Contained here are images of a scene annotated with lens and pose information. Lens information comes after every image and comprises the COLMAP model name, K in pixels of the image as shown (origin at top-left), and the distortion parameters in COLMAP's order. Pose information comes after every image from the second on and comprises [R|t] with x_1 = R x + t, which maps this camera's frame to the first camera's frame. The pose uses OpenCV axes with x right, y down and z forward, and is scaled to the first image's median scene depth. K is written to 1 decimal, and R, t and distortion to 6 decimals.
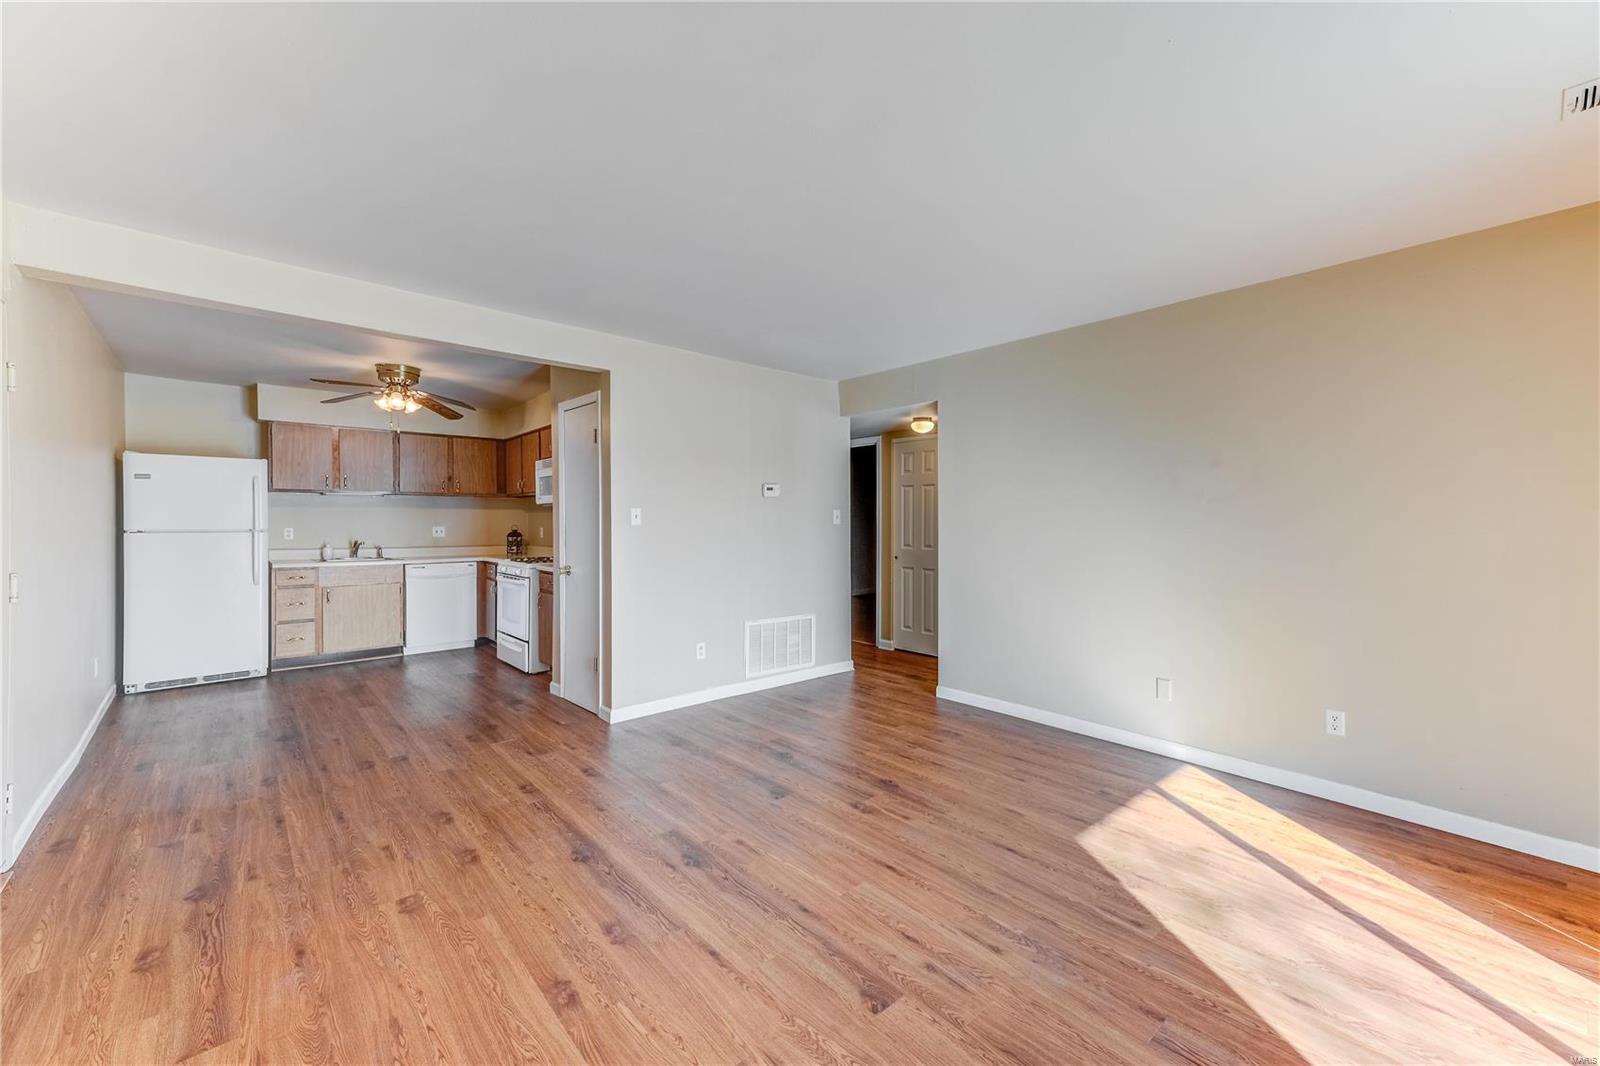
lens RADIAL K [[654.6, 0, 806.6], [0, 654.6, 527.0], [0, 0, 1]] dist [0.032362, -0.000040]
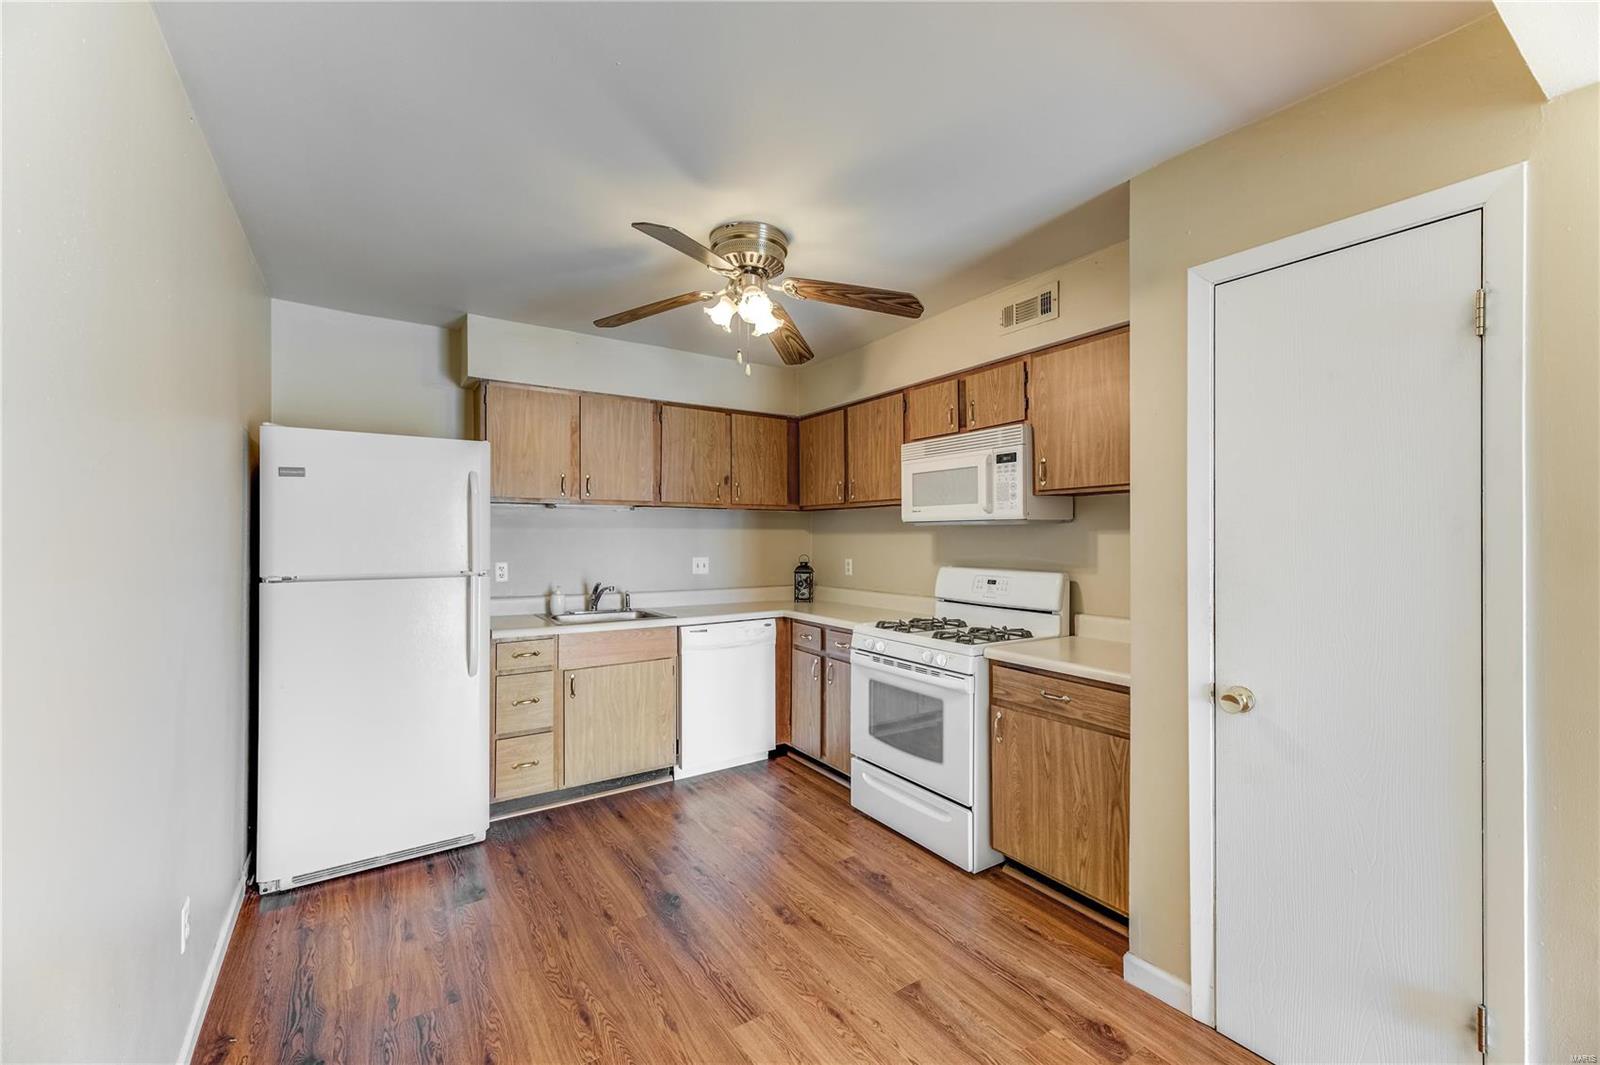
lens RADIAL K [[649.4, 0, 795.9], [0, 649.4, 532.8], [0, 0, 1]] dist [0.005283, 0.000011]
pose [[0.990989, -0.001138, -0.133937, -0.498647], [-0.000527, 0.999923, -0.012395, -0.021378], [0.133940, 0.012354, 0.990912, 0.520196]]
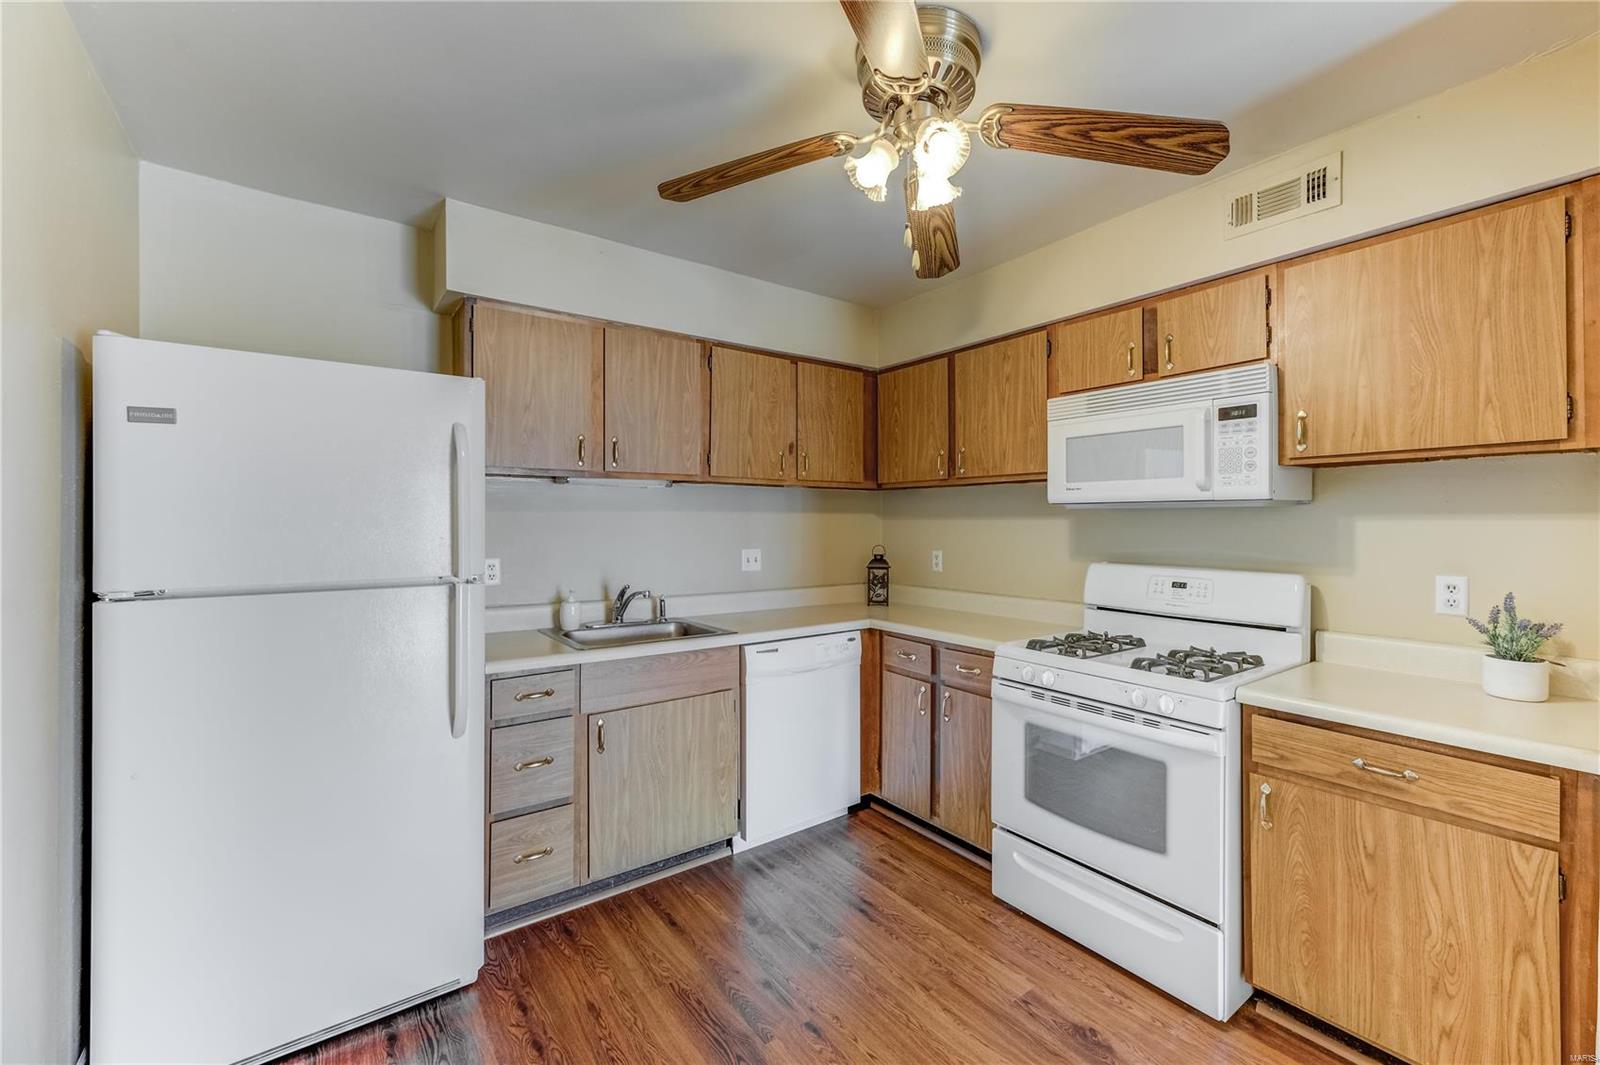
lens RADIAL K [[671.9, 0, 819.2], [0, 671.9, 519.1], [0, 0, 1]] dist [0.002831, -0.000103]
pose [[0.997356, 0.000399, -0.072665, -0.611795], [-0.001072, 0.999957, -0.009217, -0.023904], [0.072658, 0.009270, 0.997314, 0.665498]]
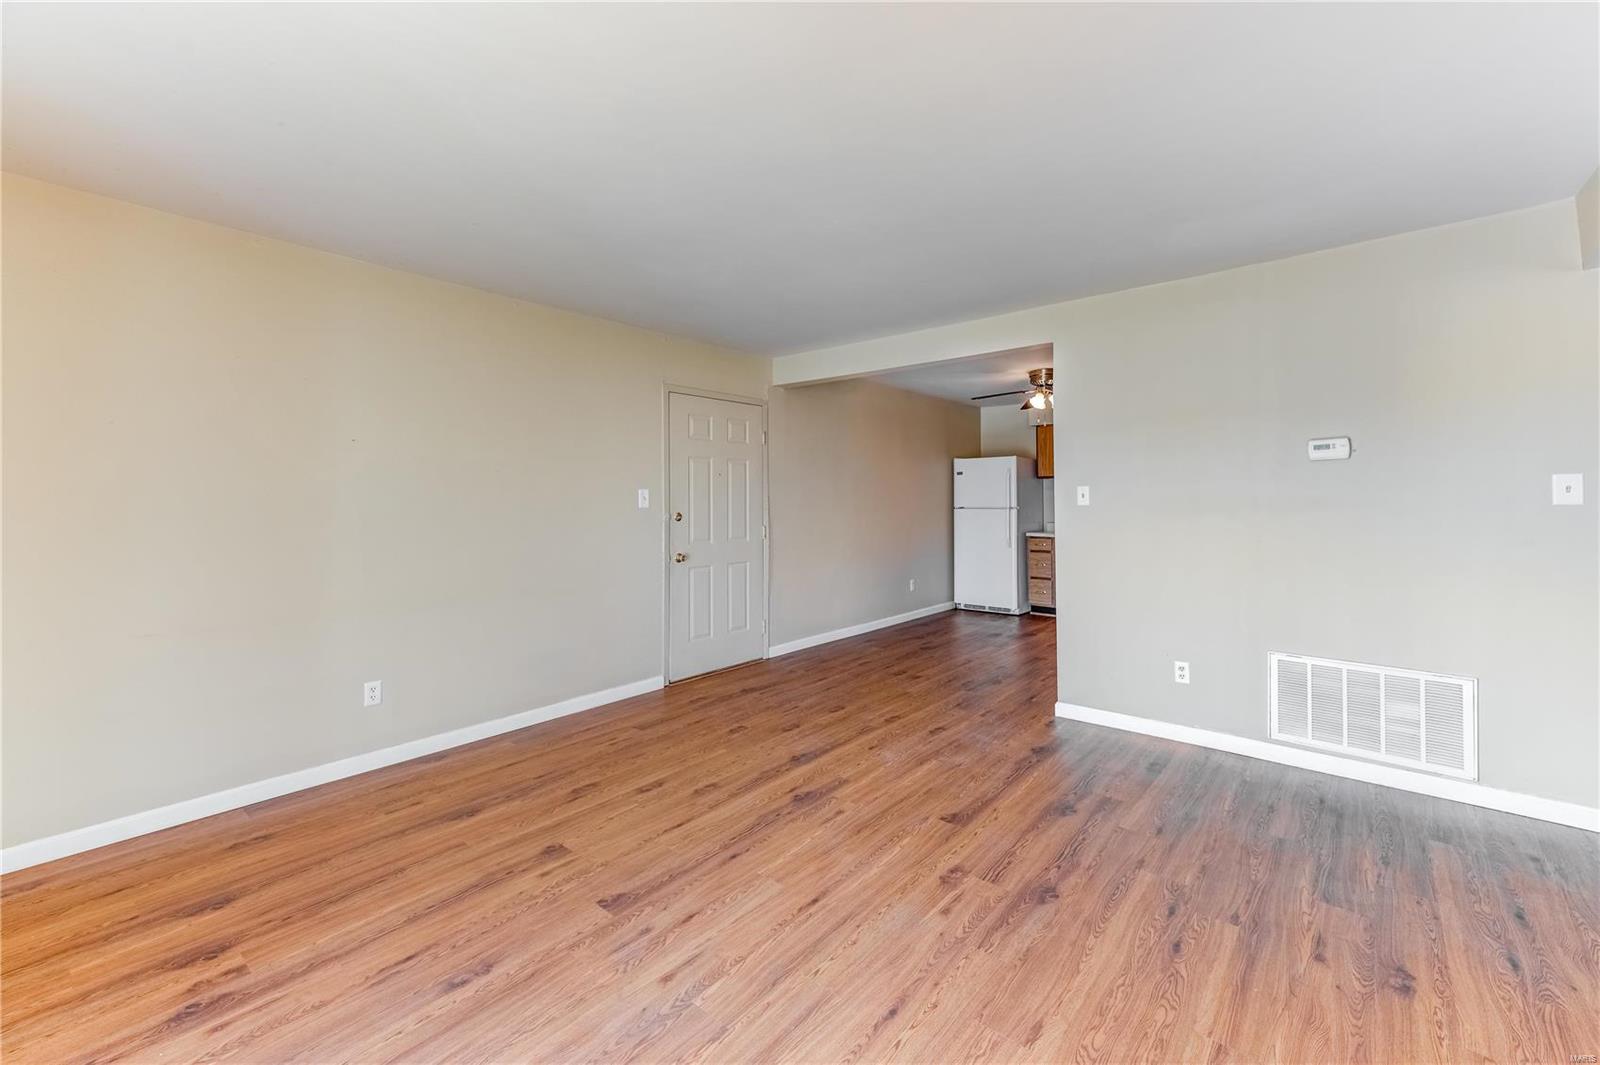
lens RADIAL K [[646.1, 0, 803.8], [0, 646.1, 502.9], [0, 0, 1]] dist [0.030833, 0.000068]
pose [[0.144170, 0.001136, -0.989552, 0.439759], [-0.005472, 0.999985, 0.000351, -0.003380], [0.989538, 0.005364, 0.144174, 0.388228]]
